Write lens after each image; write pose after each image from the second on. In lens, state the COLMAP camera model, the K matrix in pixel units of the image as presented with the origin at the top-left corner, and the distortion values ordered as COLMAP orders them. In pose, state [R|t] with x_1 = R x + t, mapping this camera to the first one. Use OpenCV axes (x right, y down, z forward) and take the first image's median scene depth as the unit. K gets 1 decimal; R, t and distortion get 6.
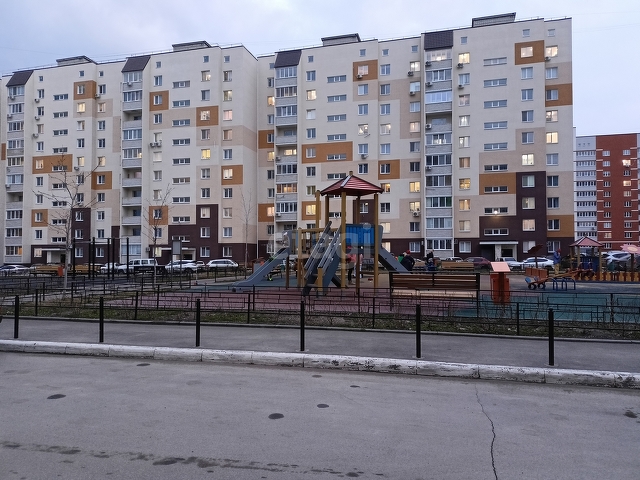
lens RADIAL K [[488.8, 0, 321.2], [0, 488.8, 246.0], [0, 0, 1]] dist [0.029649, -0.038776]
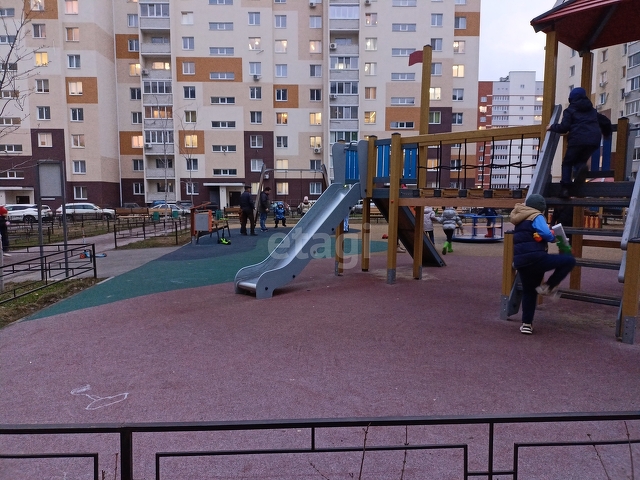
lens RADIAL K [[488.8, 0, 321.5], [0, 488.8, 245.1], [0, 0, 1]] dist [0.029649, -0.038776]
pose [[0.956293, -0.026779, 0.291180, -0.056171], [-0.007702, 0.993146, 0.116630, 0.000378], [-0.292307, -0.113775, 0.949532, 0.147774]]
